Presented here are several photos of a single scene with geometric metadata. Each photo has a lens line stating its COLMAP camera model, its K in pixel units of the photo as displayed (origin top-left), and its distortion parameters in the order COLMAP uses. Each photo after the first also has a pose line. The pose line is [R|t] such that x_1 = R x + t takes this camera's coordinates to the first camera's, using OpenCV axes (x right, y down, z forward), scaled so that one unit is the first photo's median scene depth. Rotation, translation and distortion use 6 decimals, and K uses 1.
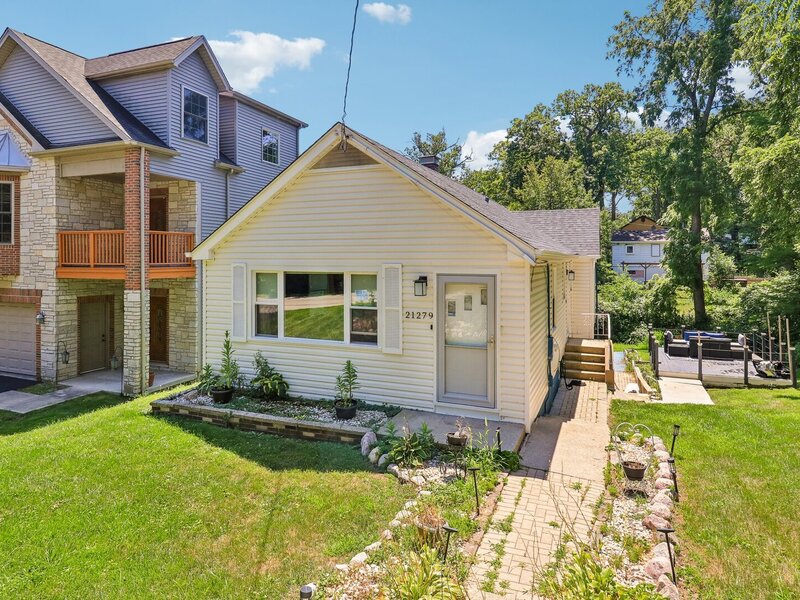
lens RADIAL K [[500.5, 0, 399.3], [0, 500.5, 271.5], [0, 0, 1]] dist [0.021112, -0.051005]
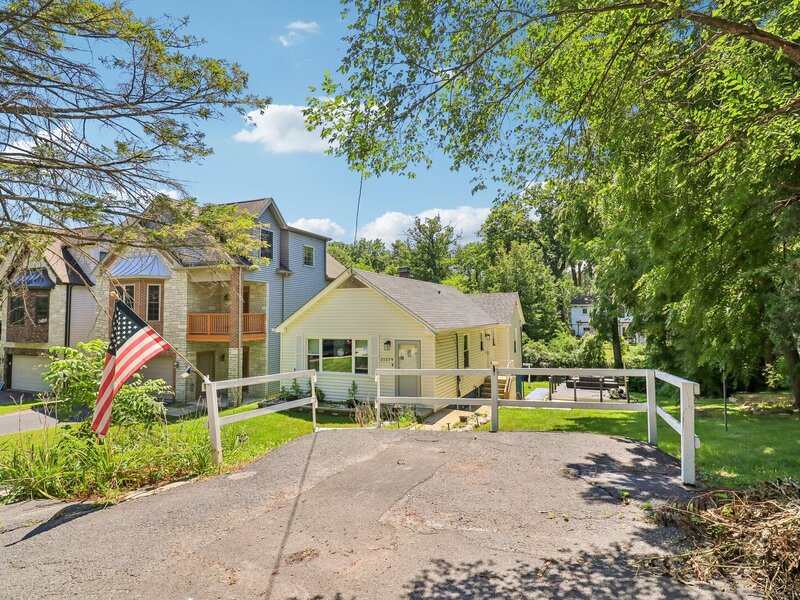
lens RADIAL K [[459.8, 0, 400.0], [0, 459.8, 300.0], [0, 0, 1]] dist [0.001471, 0.000072]
pose [[0.999667, -0.009054, -0.024145, 0.083534], [0.007633, 0.998268, -0.058330, -0.028843], [0.024631, 0.058127, 0.998005, -0.552903]]
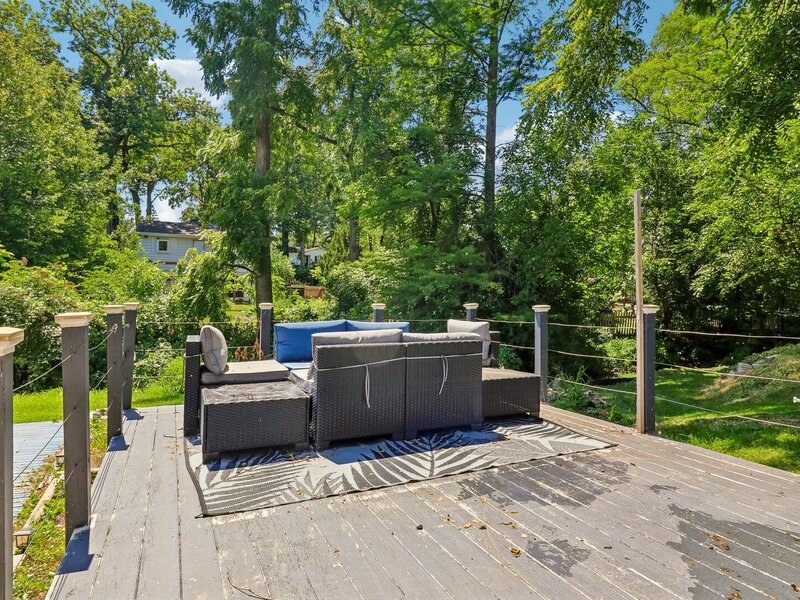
lens RADIAL K [[500.5, 0, 399.3], [0, 500.5, 271.5], [0, 0, 1]] dist [0.021112, -0.051005]
pose [[0.664653, 0.041623, 0.745992, 0.562163], [0.010025, 0.997860, -0.064608, 0.143611], [-0.747085, 0.050420, 0.662813, 1.038365]]
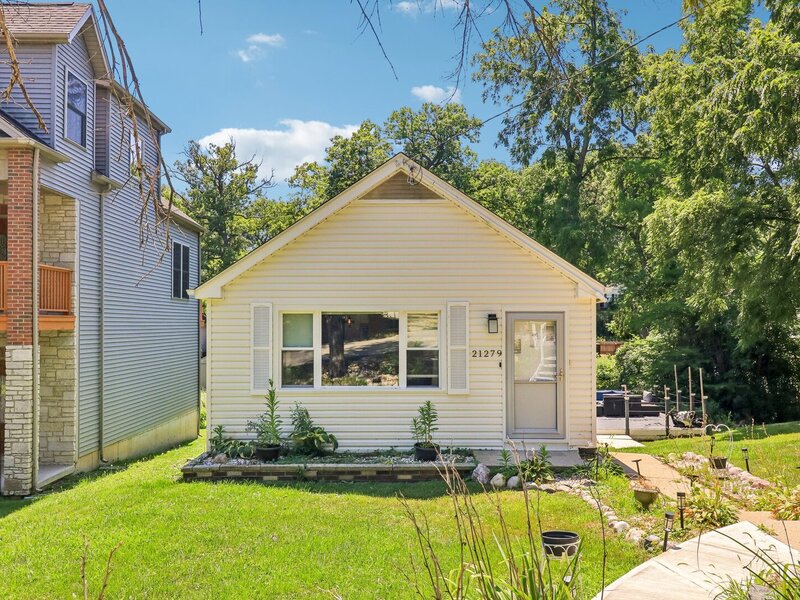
lens RADIAL K [[723.4, 0, 400.5], [0, 723.4, 321.8], [0, 0, 1]] dist [0.001407, 0.005607]
pose [[0.923438, -0.000662, 0.383747, -0.387340], [0.012928, 0.999485, -0.029384, 0.037332], [-0.383529, 0.032096, 0.922971, -0.151032]]
